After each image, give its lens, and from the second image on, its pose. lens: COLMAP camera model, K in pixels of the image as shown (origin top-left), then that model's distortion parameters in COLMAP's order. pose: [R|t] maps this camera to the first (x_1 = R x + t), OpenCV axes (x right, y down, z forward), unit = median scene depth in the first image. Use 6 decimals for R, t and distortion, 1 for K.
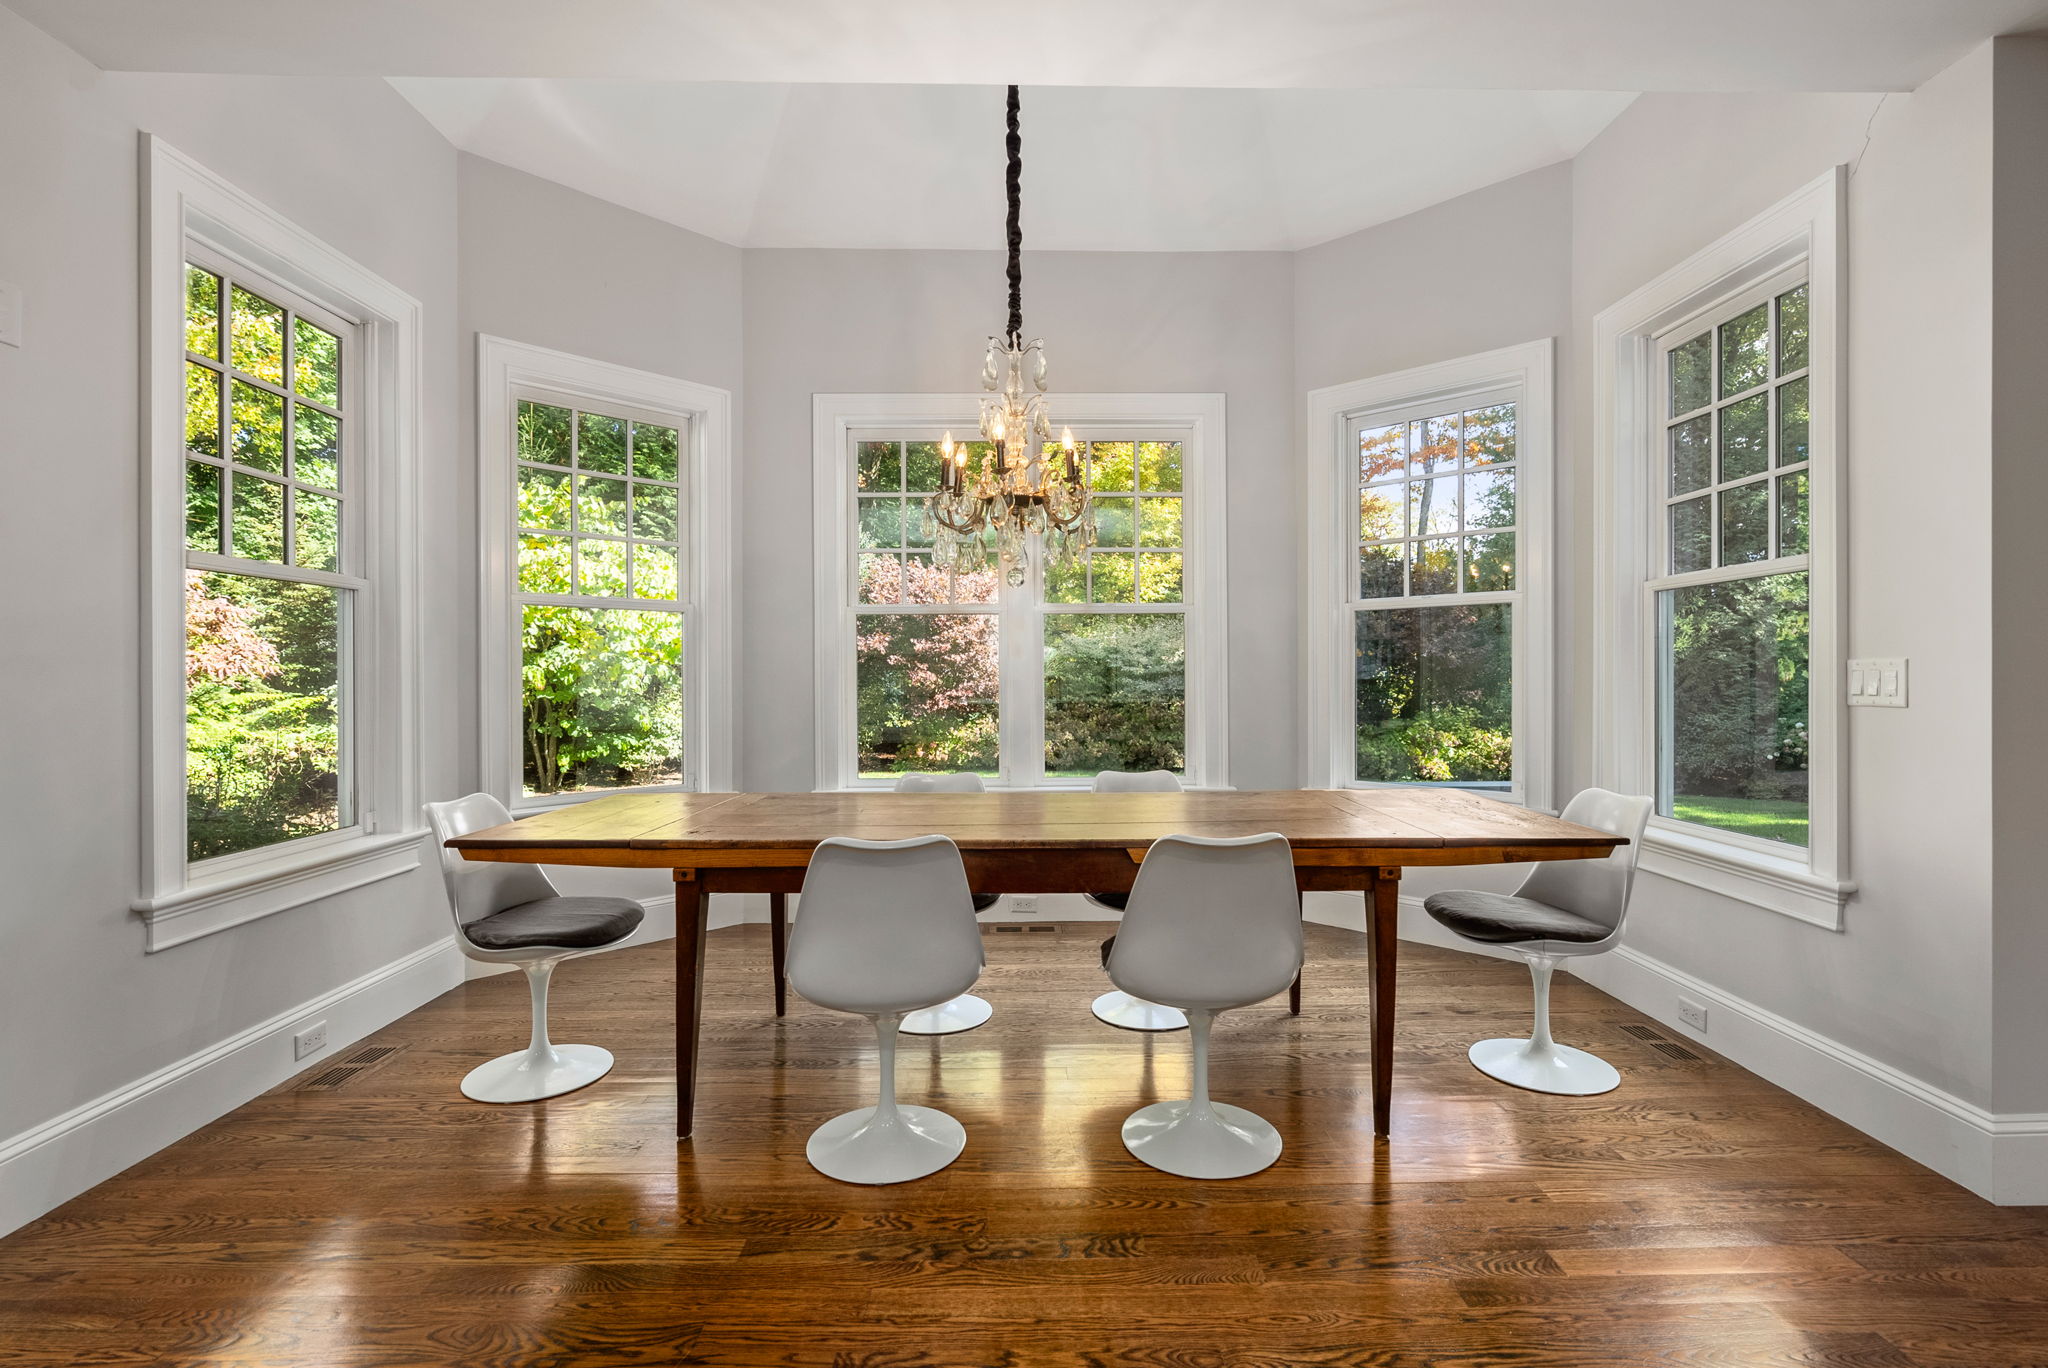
lens RADIAL K [[932.3, 0, 1026.1], [0, 932.3, 681.4], [0, 0, 1]] dist [-0.004492, 0.000397]
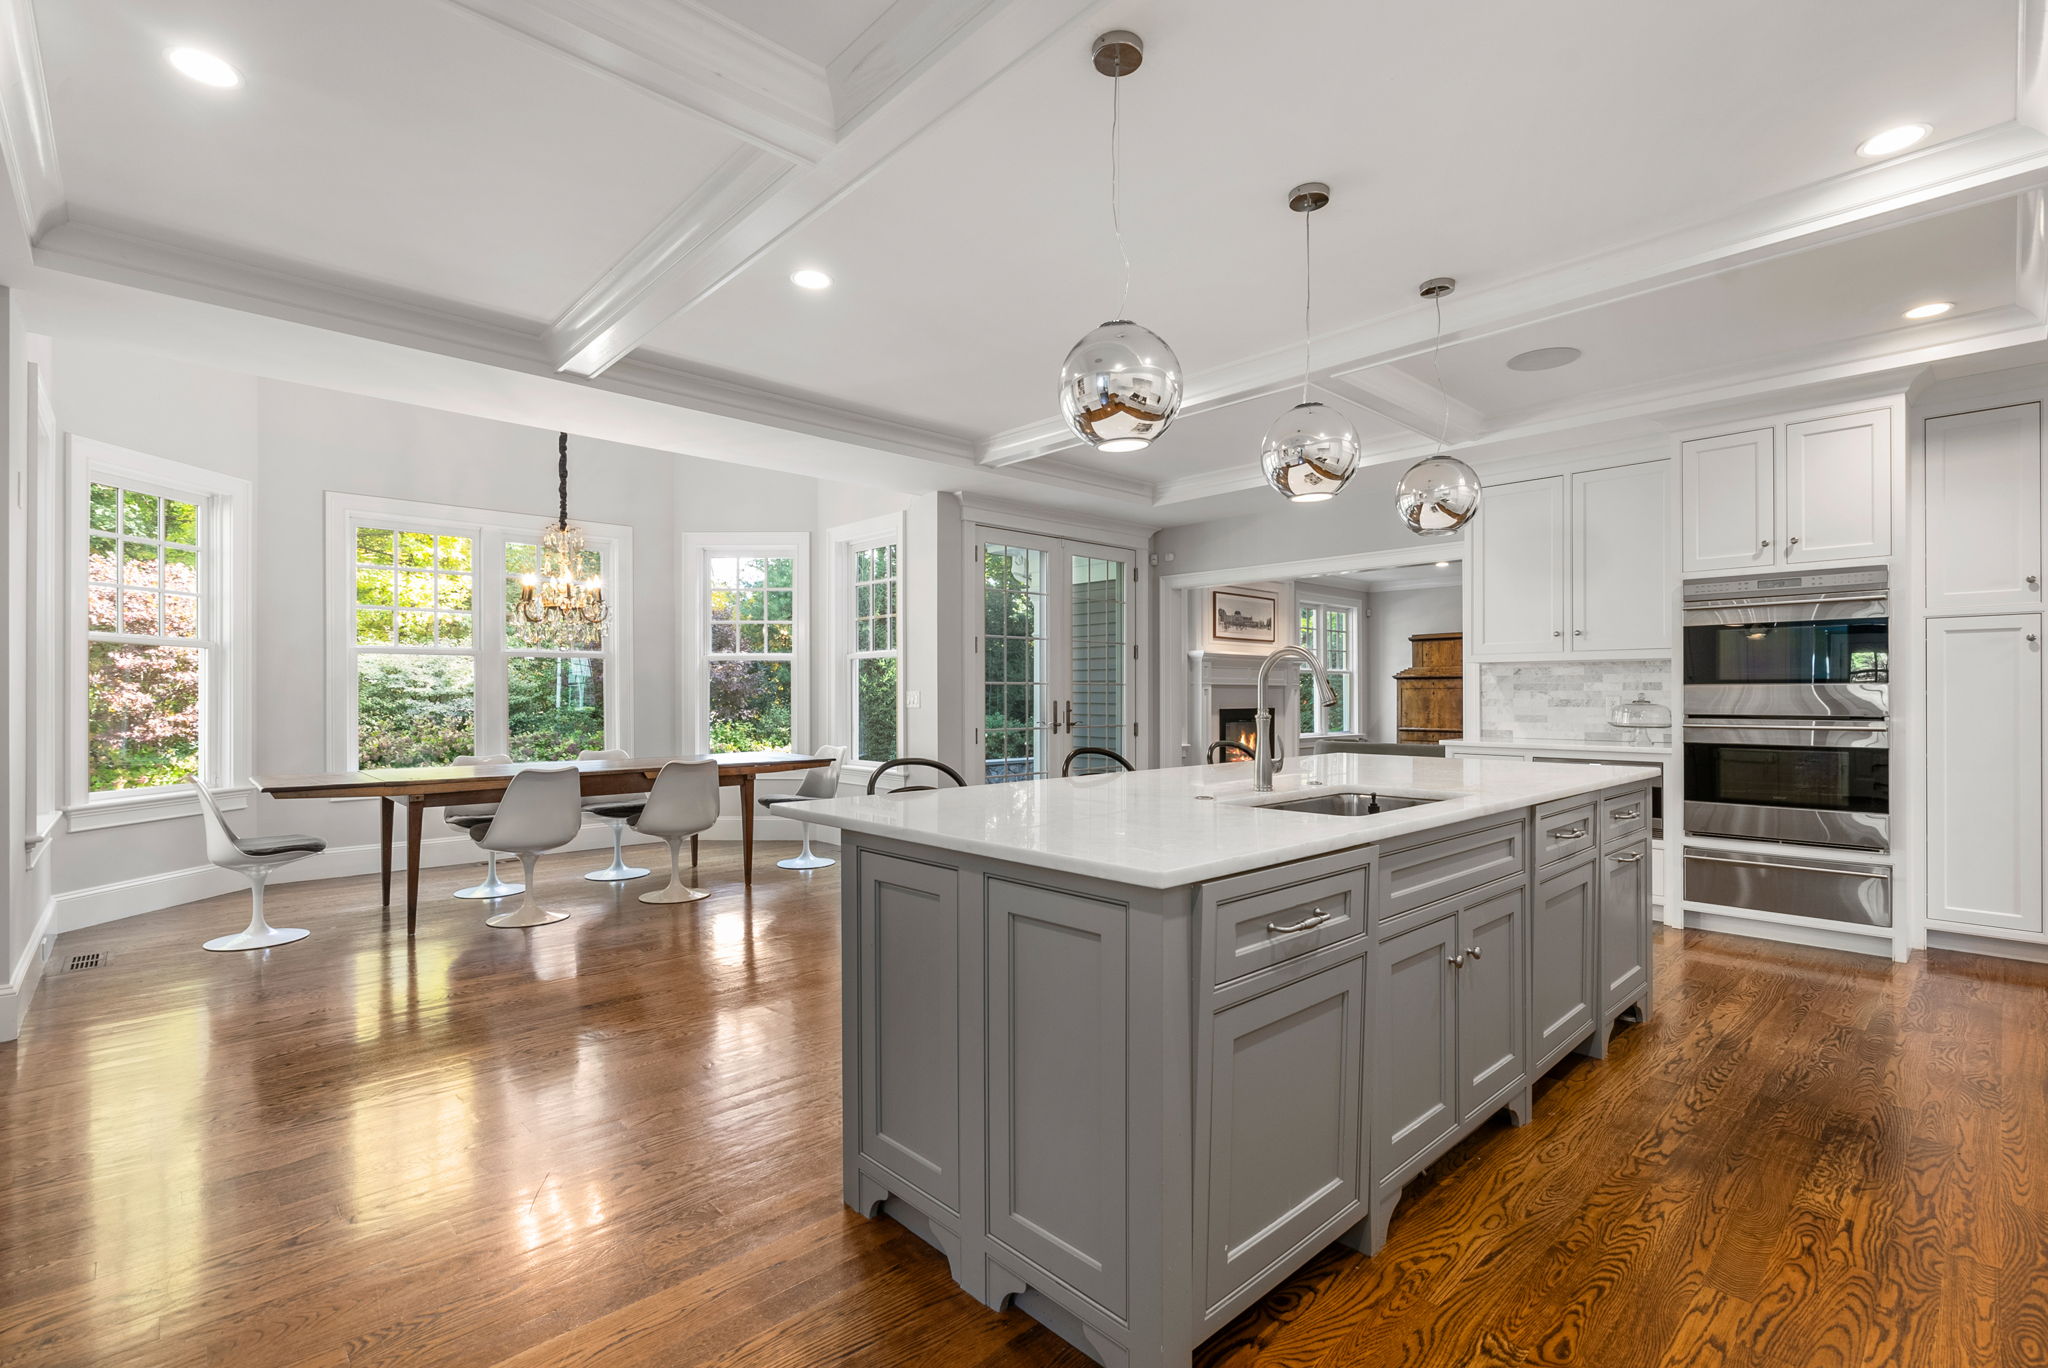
lens RADIAL K [[932.3, 0, 1031.4], [0, 932.3, 687.3], [0, 0, 1]] dist [-0.004492, 0.000397]
pose [[0.730760, 0.006786, 0.682600, -0.403649], [0.004410, 0.999883, -0.014661, 0.003707], [-0.682620, 0.013724, 0.730645, -0.705138]]
